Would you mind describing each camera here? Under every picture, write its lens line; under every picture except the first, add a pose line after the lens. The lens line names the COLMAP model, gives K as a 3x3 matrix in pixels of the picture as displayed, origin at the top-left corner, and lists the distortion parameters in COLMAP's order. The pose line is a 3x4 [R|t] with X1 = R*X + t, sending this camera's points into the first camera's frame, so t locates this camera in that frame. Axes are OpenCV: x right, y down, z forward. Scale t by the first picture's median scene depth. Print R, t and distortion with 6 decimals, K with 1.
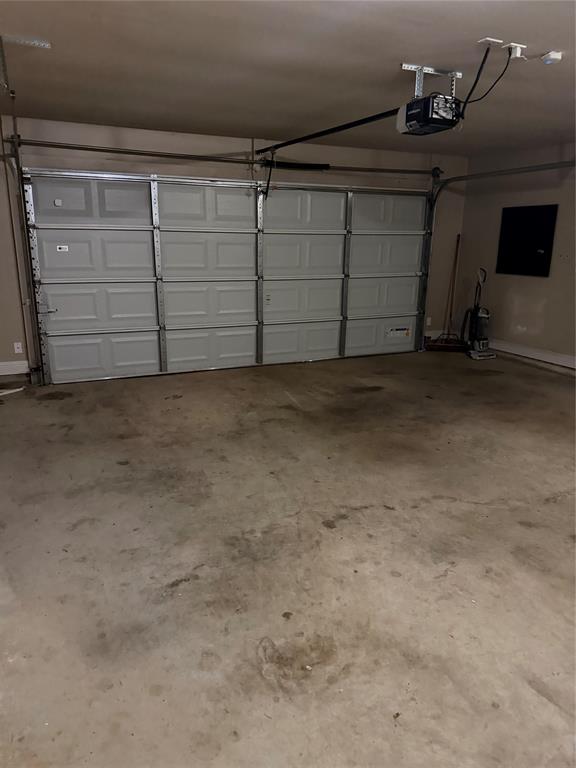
lens RADIAL K [[539.9, 0, 289.8], [0, 539.9, 388.0], [0, 0, 1]] dist [0.050951, -0.075161]
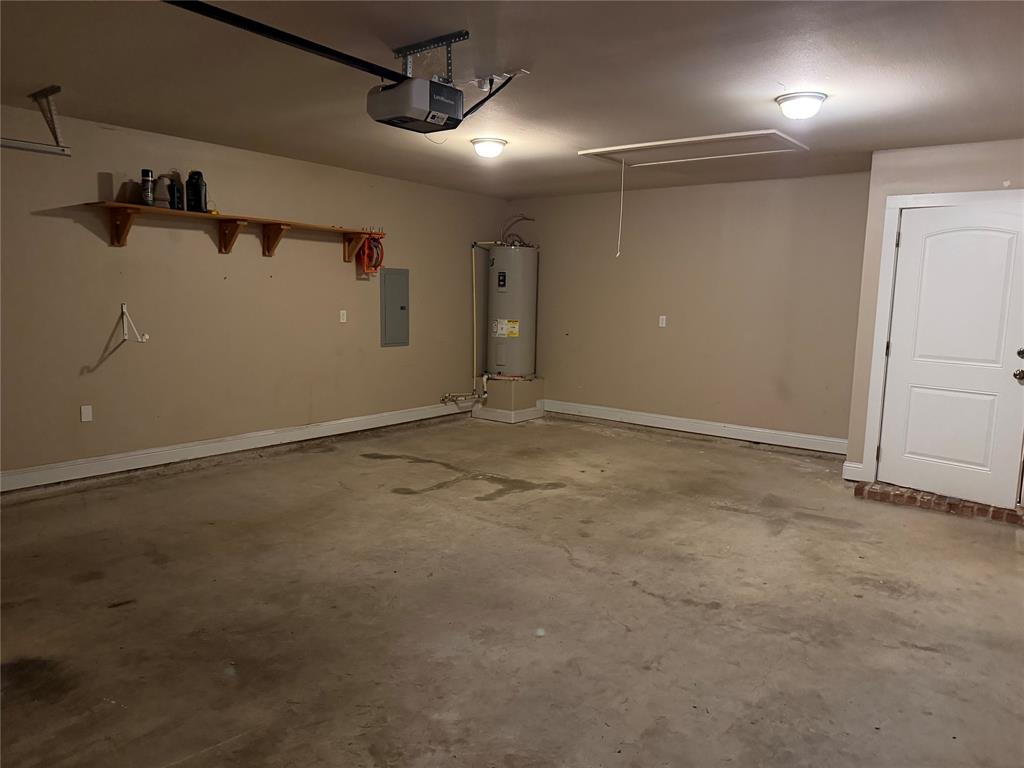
lens RADIAL K [[719.8, 0, 512.0], [0, 719.8, 384.0], [0, 0, 1]] dist [0.050951, -0.075161]
pose [[-0.451728, -0.145448, 0.880219, -0.796768], [0.206737, 0.942700, 0.261870, -0.485866], [-0.867872, 0.300268, -0.395775, 1.702819]]
